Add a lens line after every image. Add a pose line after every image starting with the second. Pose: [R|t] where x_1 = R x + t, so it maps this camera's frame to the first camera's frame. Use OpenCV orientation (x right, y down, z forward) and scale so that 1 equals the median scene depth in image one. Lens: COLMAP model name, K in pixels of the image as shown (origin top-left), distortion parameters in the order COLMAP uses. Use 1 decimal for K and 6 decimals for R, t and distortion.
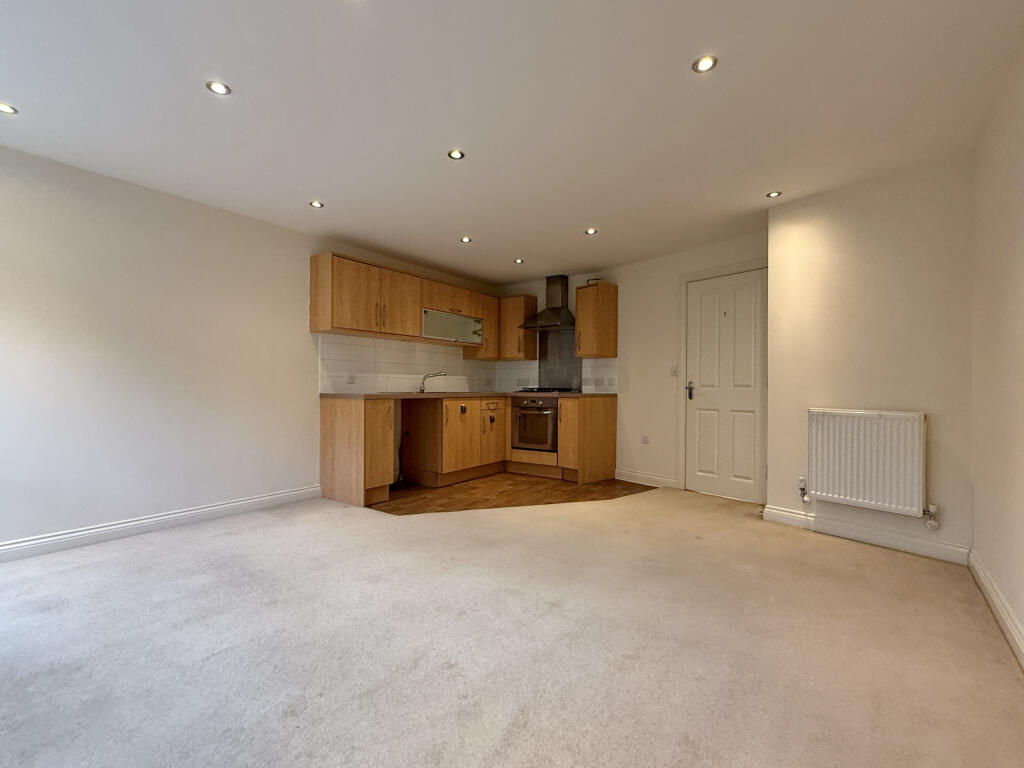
lens RADIAL K [[472.8, 0, 512.0], [0, 472.8, 384.0], [0, 0, 1]] dist [0.000281, -0.000269]
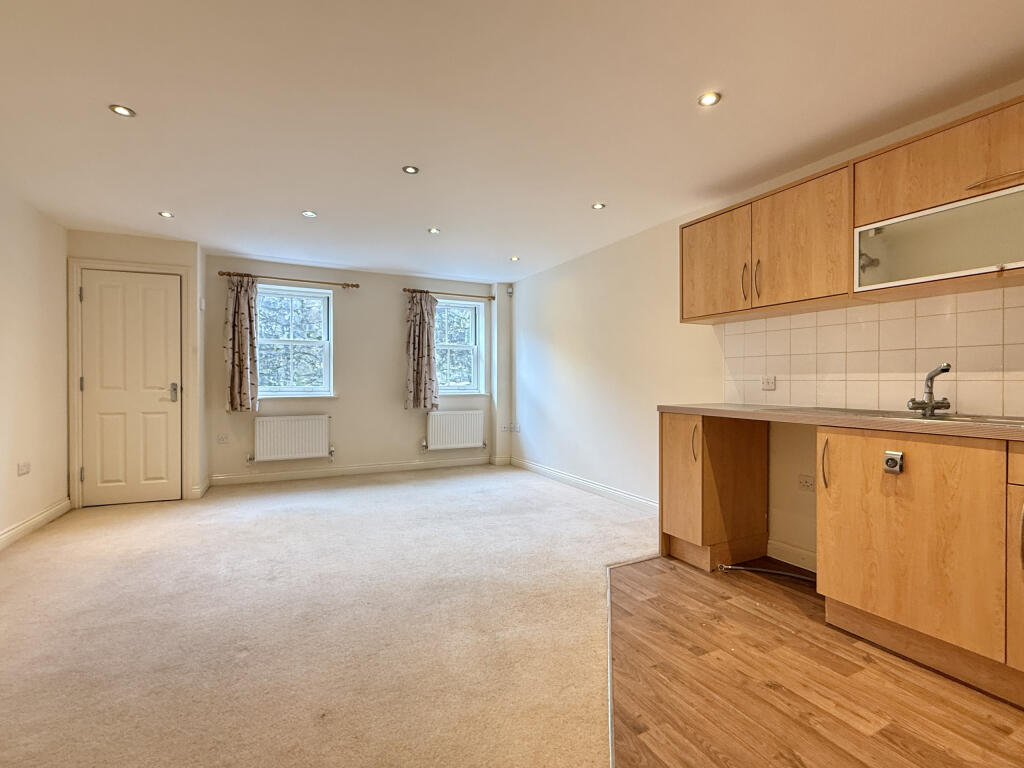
lens RADIAL K [[472.8, 0, 512.0], [0, 472.8, 384.0], [0, 0, 1]] dist [0.000281, -0.000269]
pose [[-0.475144, 0.000686, -0.879908, 0.418250], [0.001168, 0.999999, 0.000149, -0.011338], [0.879907, -0.000957, -0.475145, 1.031162]]
